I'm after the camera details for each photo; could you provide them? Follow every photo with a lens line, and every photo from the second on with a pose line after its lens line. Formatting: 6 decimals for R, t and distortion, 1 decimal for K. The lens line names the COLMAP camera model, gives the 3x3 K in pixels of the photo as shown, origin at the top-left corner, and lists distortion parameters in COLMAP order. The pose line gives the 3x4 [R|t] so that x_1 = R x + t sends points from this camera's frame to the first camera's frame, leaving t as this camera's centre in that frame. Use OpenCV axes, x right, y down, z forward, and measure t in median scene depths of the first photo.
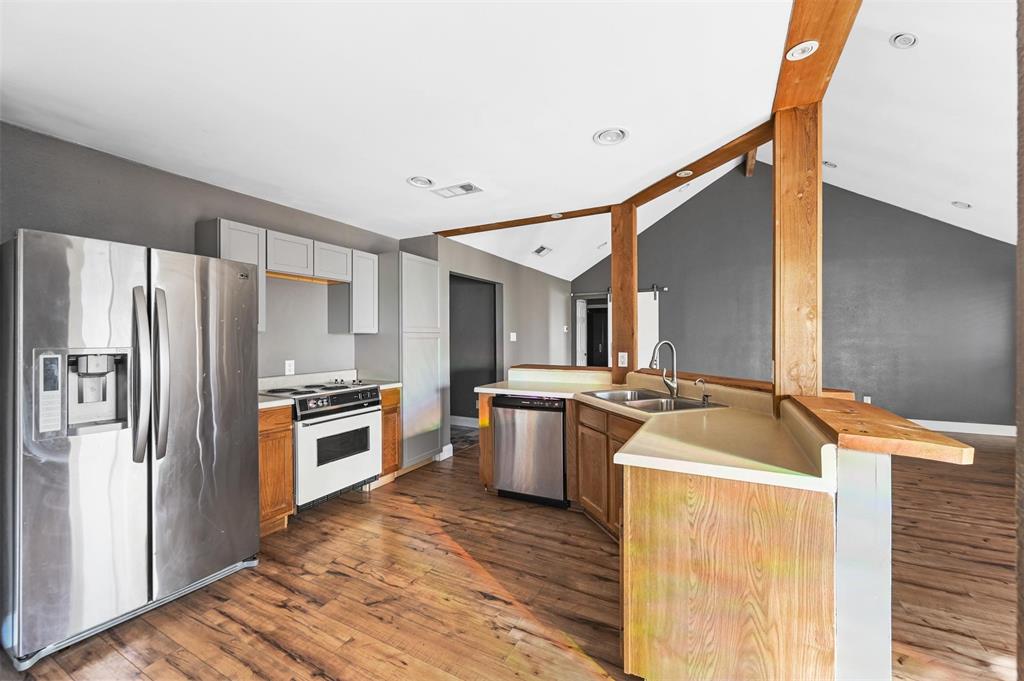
lens RADIAL K [[402.1, 0, 515.3], [0, 402.1, 336.9], [0, 0, 1]] dist [-0.002393, -0.000174]
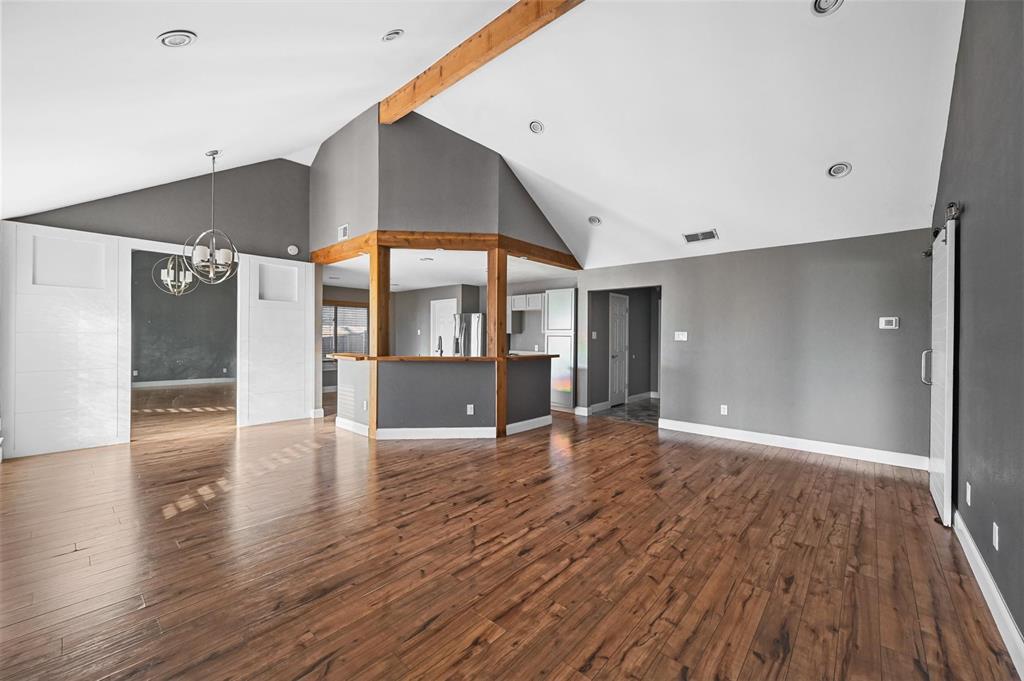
lens RADIAL K [[402.1, 0, 513.2], [0, 402.1, 339.7], [0, 0, 1]] dist [-0.002393, -0.000174]
pose [[-0.248335, 0.006479, -0.968652, 0.459256], [0.002894, 0.999978, 0.005947, -0.001751], [0.968670, -0.001326, -0.248349, 0.285050]]
